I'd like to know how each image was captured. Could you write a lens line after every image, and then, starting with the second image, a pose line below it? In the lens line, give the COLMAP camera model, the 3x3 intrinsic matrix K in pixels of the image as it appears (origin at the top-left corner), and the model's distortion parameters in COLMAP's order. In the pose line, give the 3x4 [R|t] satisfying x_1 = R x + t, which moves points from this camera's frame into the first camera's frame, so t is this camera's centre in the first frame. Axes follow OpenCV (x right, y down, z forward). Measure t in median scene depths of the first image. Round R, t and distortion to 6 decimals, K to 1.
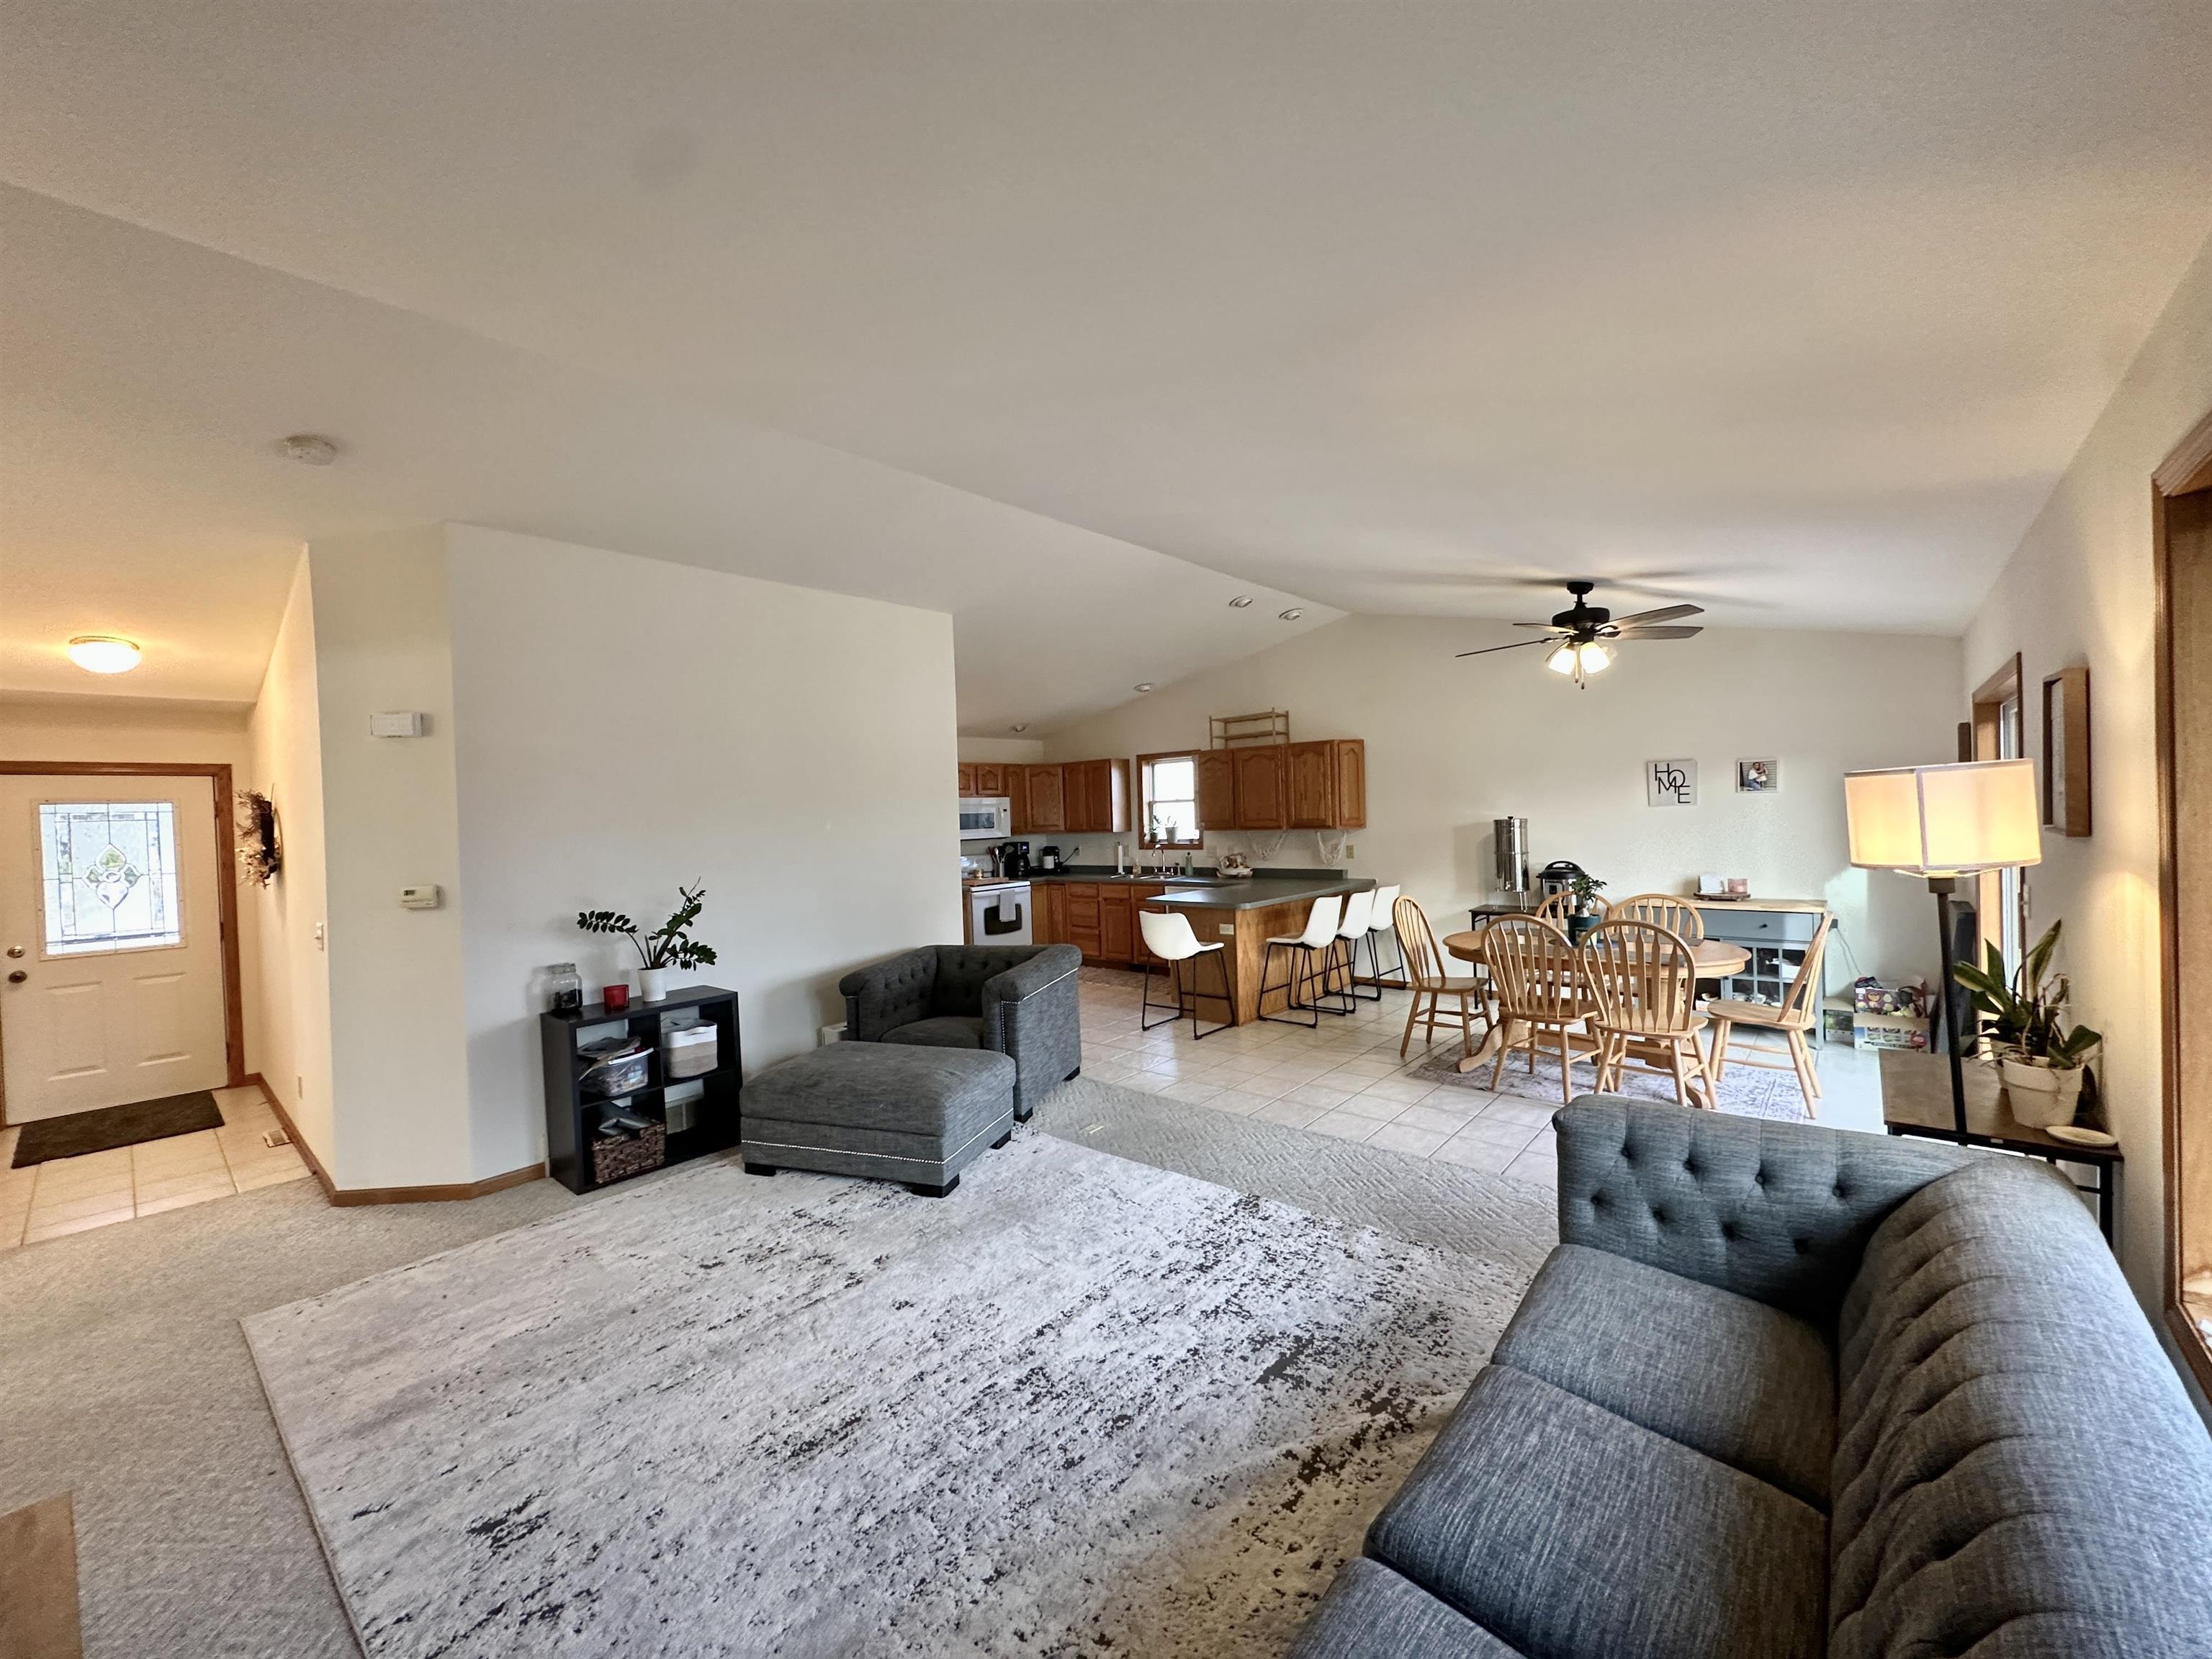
lens RADIAL K [[880.2, 0, 1106.8], [0, 880.2, 828.1], [0, 0, 1]] dist [-0.003681, 0.001105]
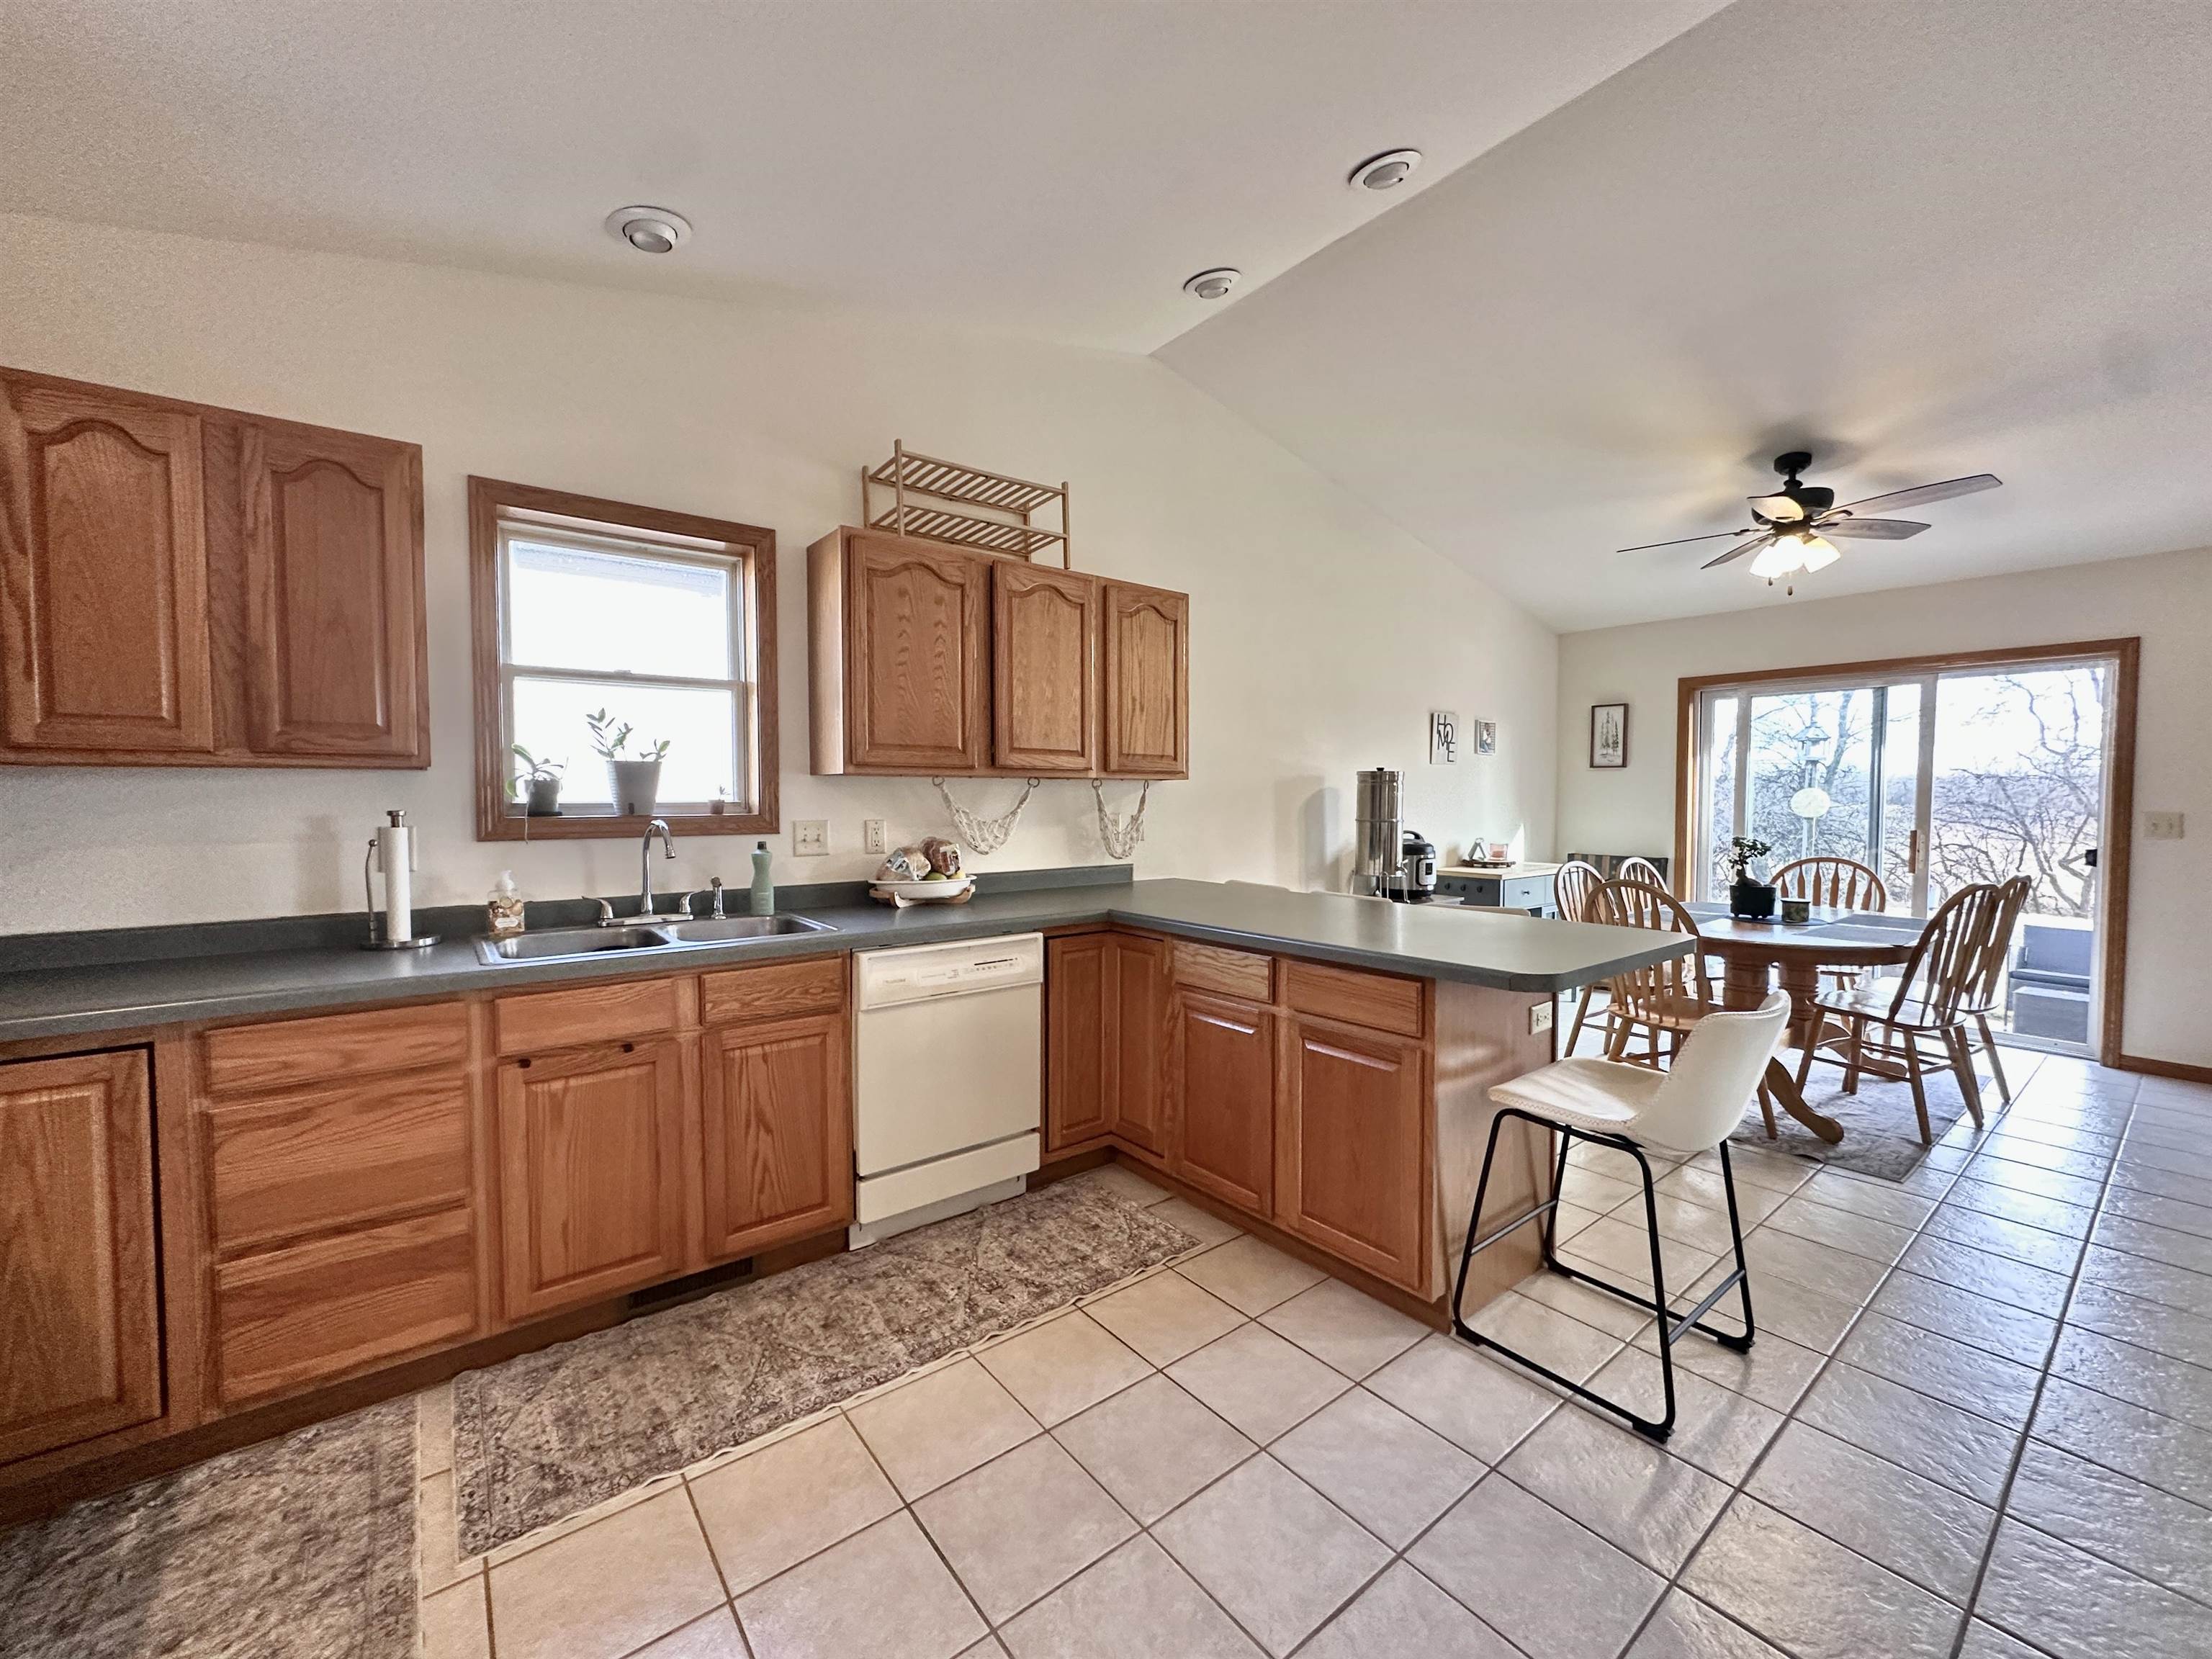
lens RADIAL K [[880.2, 0, 1105.6], [0, 880.2, 828.2], [0, 0, 1]] dist [-0.003681, 0.001105]
pose [[0.192141, -0.001985, 0.981365, -0.275623], [0.012485, 0.999922, -0.000422, 0.034126], [-0.981288, 0.012334, 0.192150, 1.159842]]
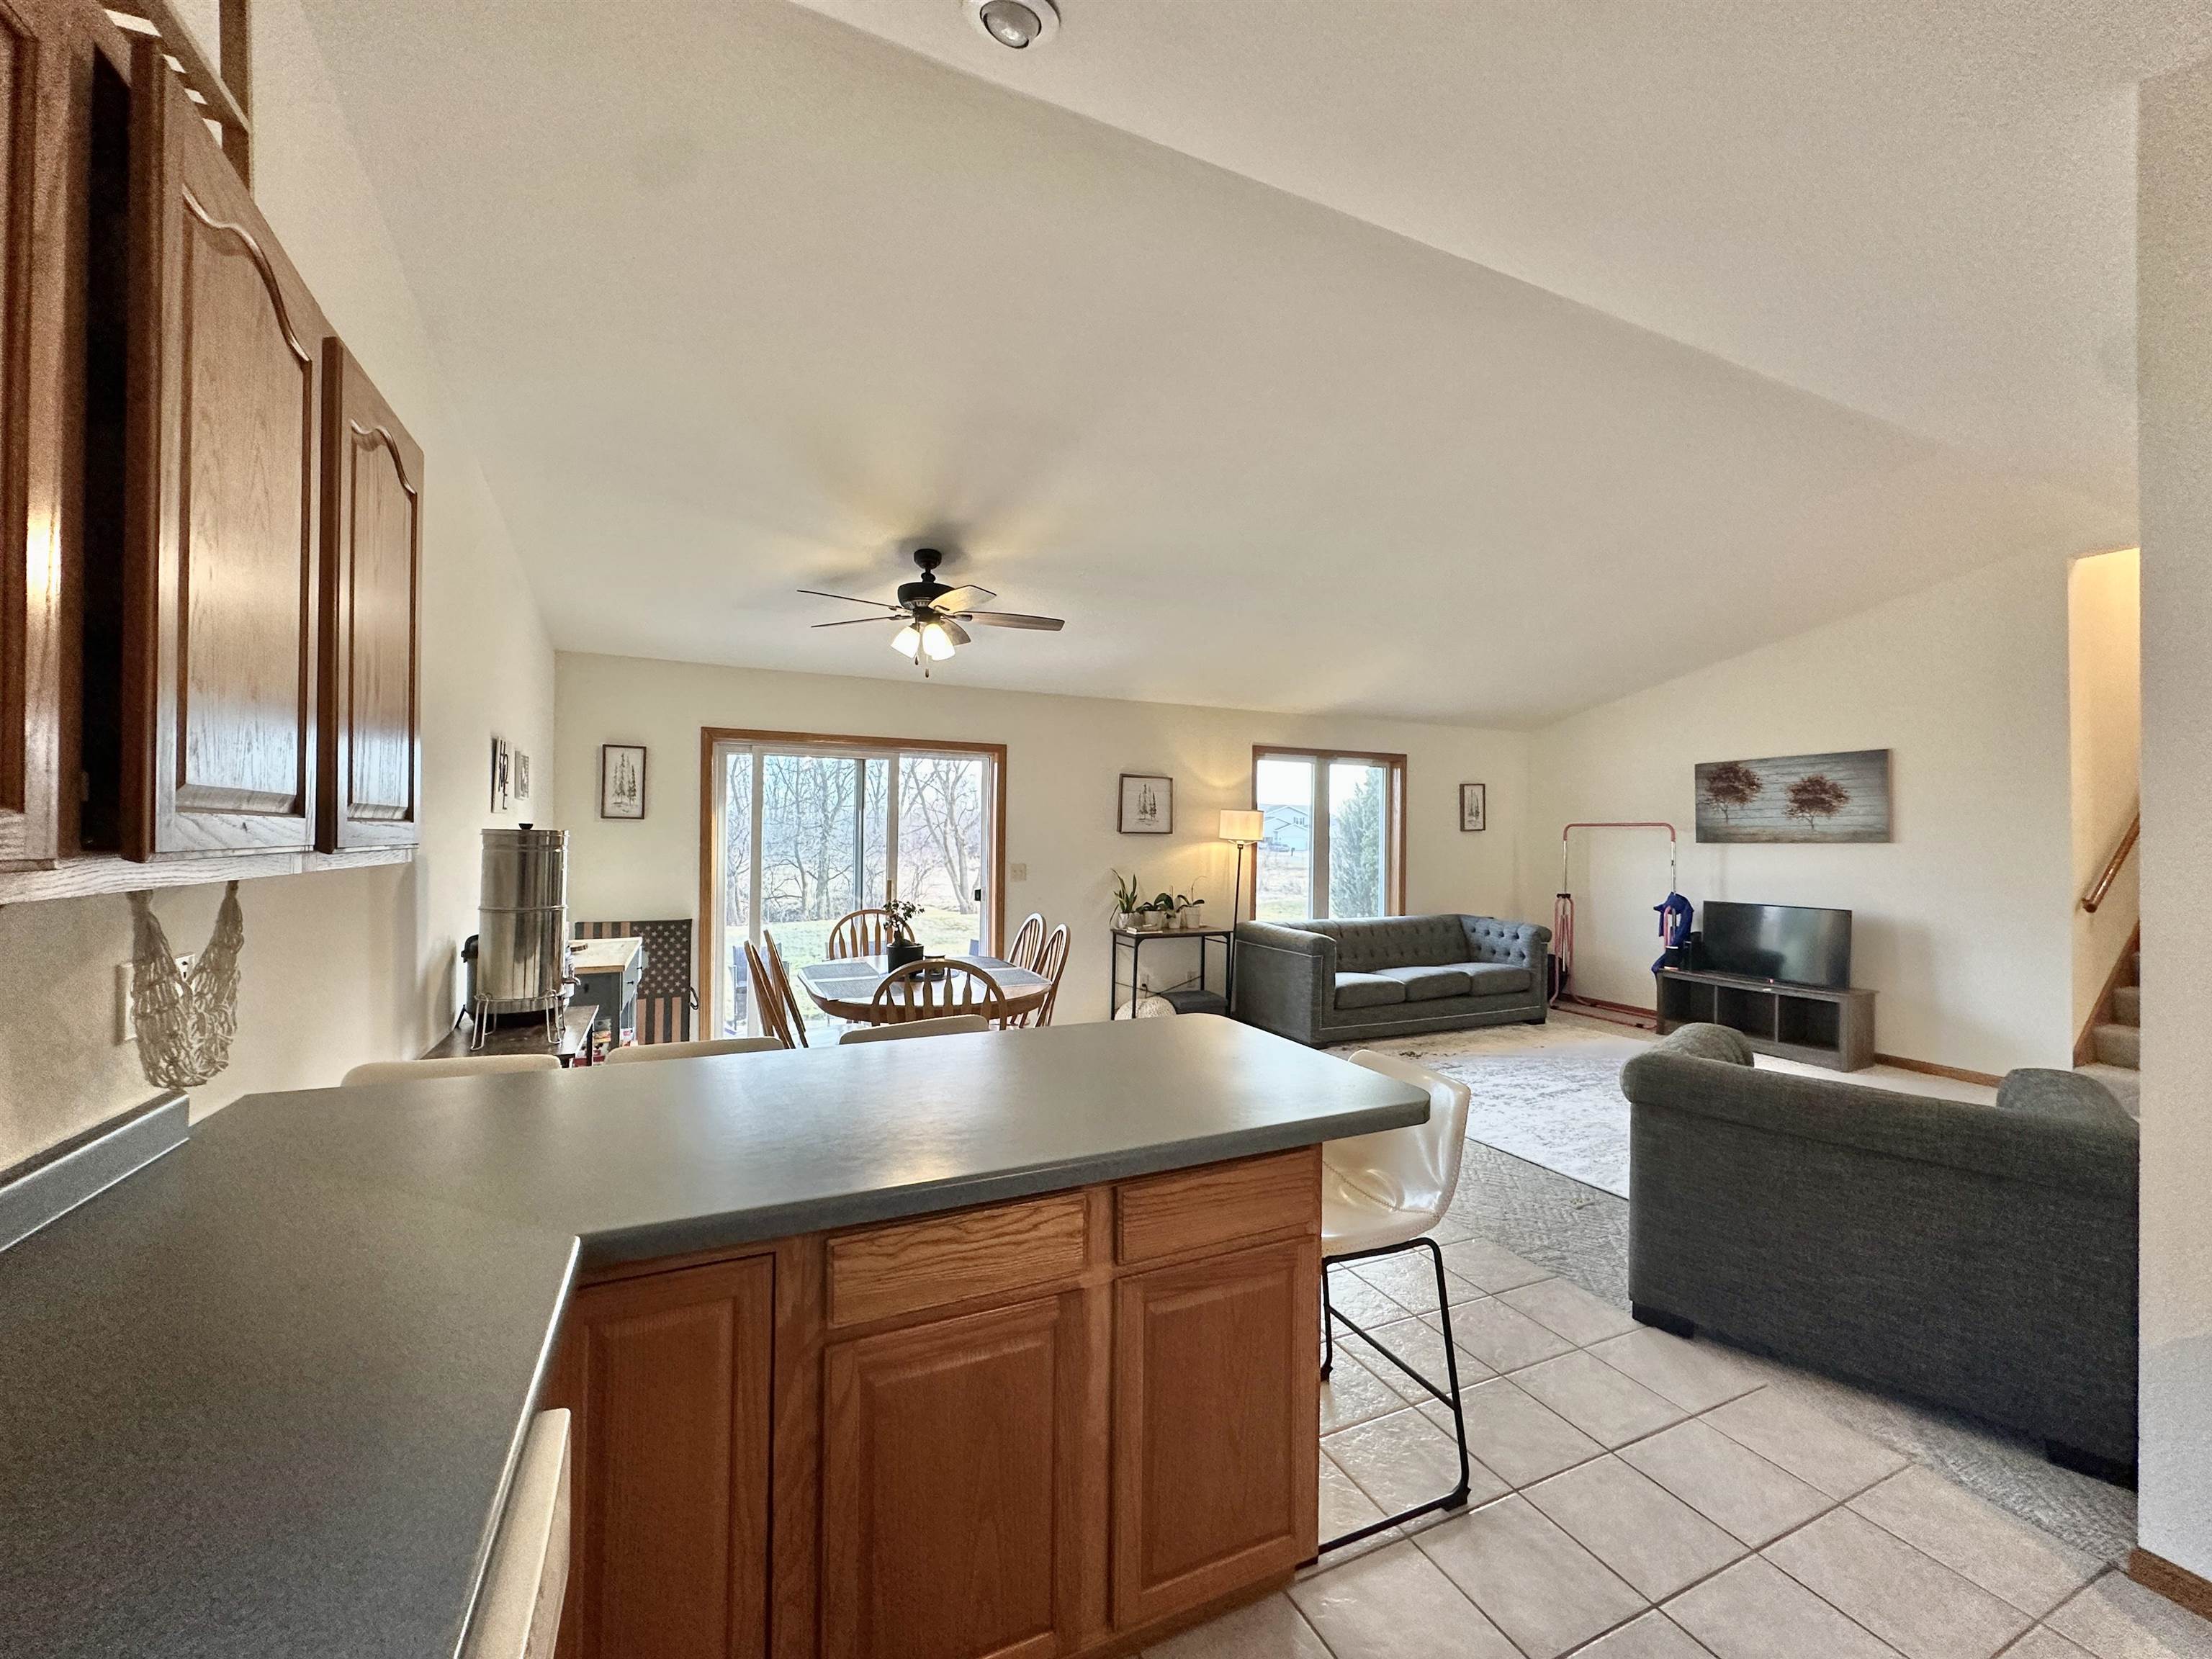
lens RADIAL K [[880.2, 0, 1107.2], [0, 880.2, 826.8], [0, 0, 1]] dist [-0.003681, 0.001105]
pose [[-0.910960, 0.027265, 0.411592, 0.023908], [0.027822, 0.999602, -0.004639, -0.001919], [-0.411555, 0.007226, -0.911356, 1.370626]]
